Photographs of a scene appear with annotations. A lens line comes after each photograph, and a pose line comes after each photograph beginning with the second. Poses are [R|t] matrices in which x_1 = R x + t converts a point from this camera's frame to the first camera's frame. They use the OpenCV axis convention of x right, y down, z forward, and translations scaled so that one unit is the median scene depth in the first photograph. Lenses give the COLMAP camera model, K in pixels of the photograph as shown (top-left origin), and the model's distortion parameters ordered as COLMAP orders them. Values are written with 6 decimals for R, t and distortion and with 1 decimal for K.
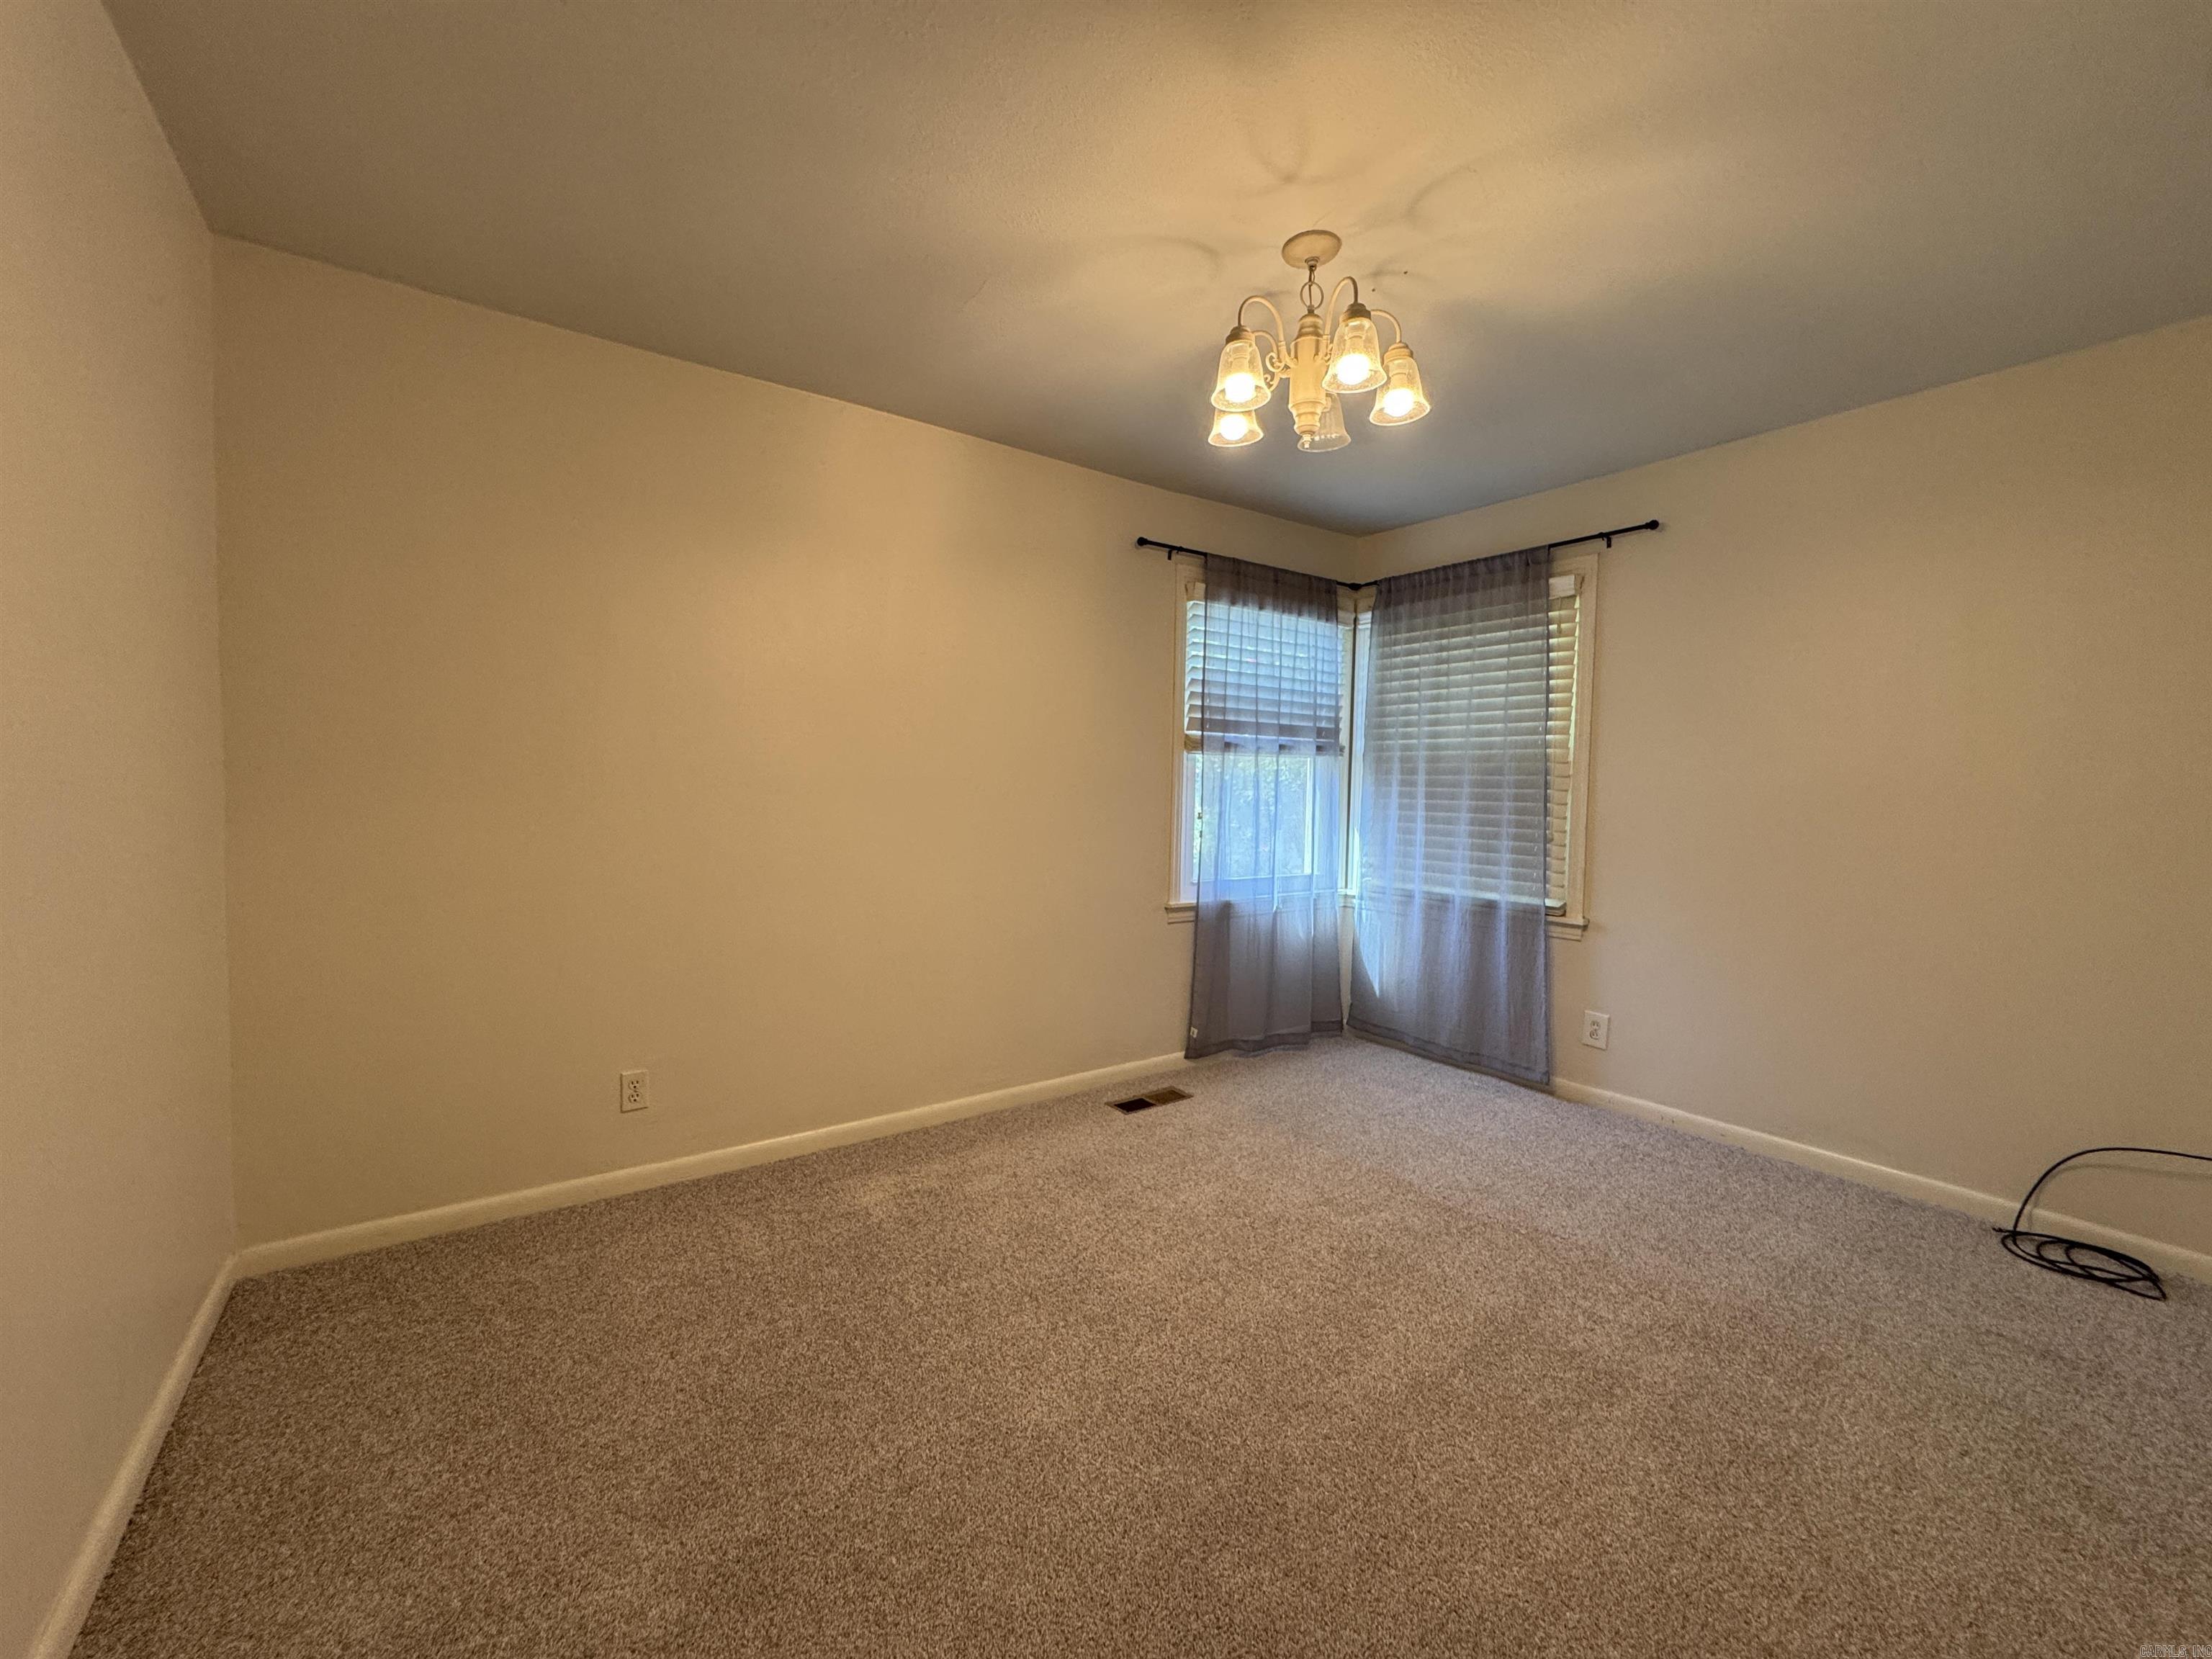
lens RADIAL K [[882.9, 0, 1104.1], [0, 882.9, 832.1], [0, 0, 1]] dist [-0.002948, 0.000756]
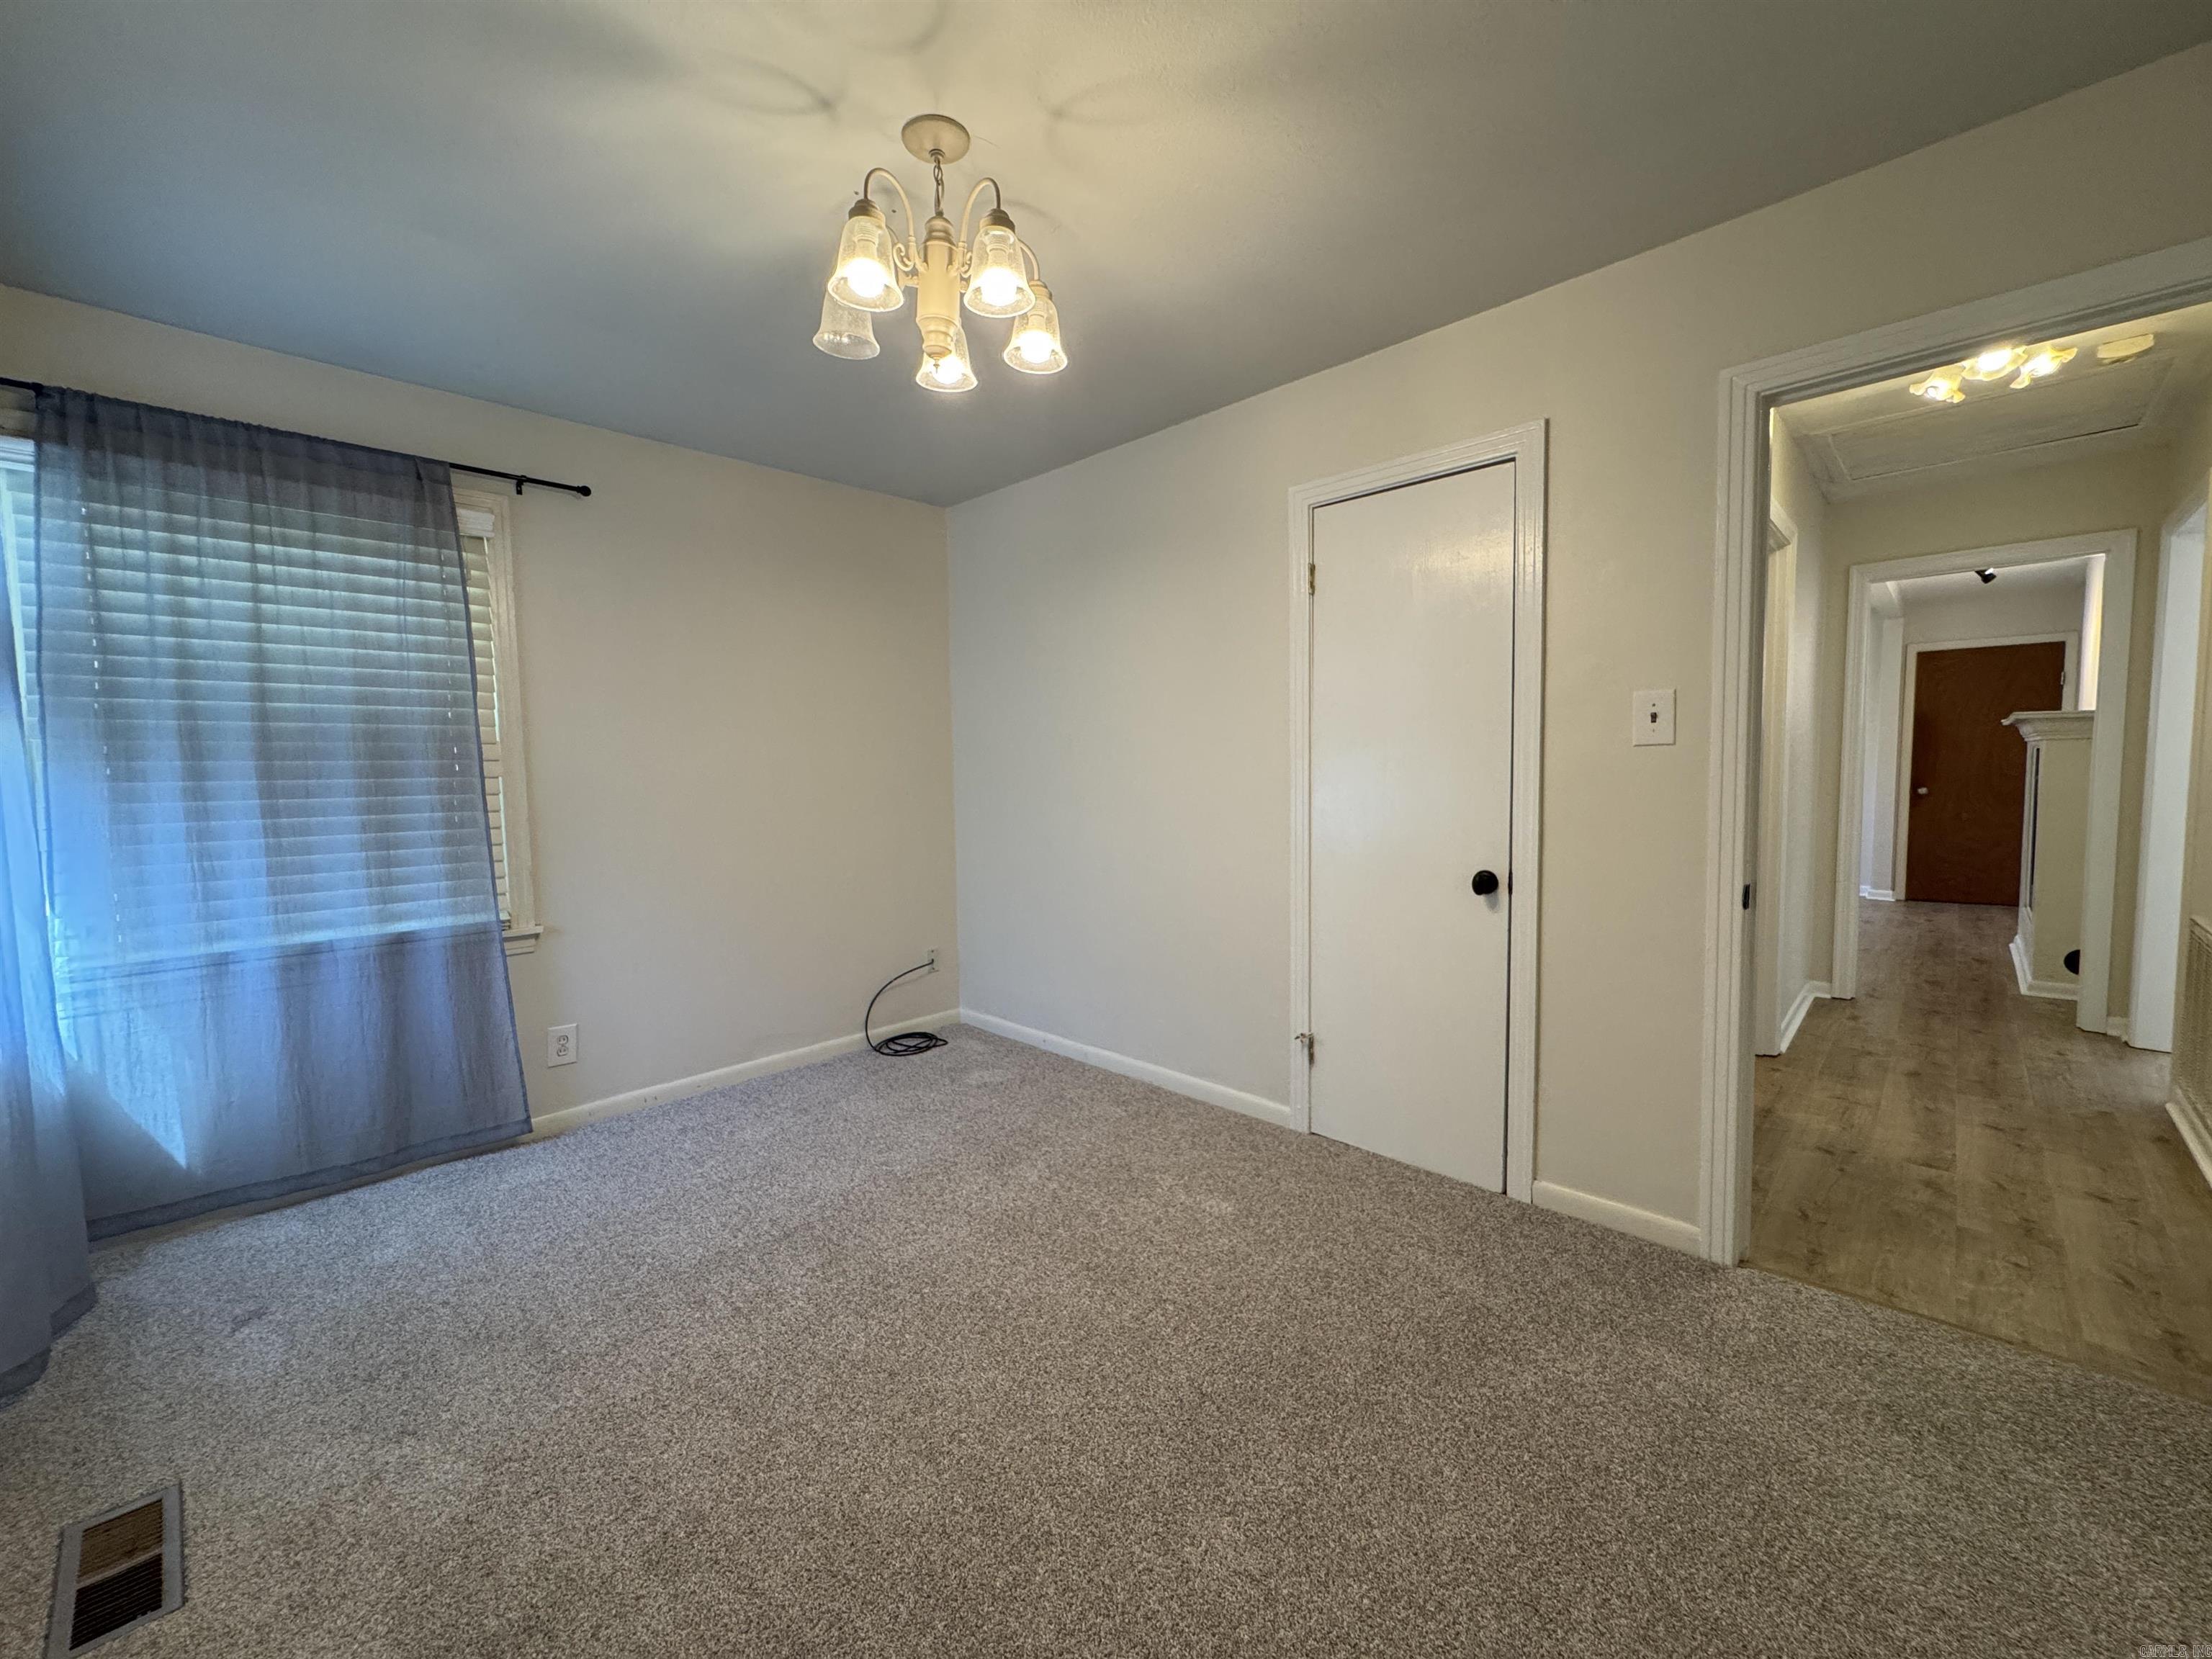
lens RADIAL K [[882.9, 0, 1111.3], [0, 882.9, 829.2], [0, 0, 1]] dist [-0.002948, 0.000756]
pose [[-0.177081, -0.083808, 0.980621, -0.382886], [0.066664, 0.993058, 0.096909, -0.039890], [-0.981936, 0.082533, -0.170265, 0.573530]]
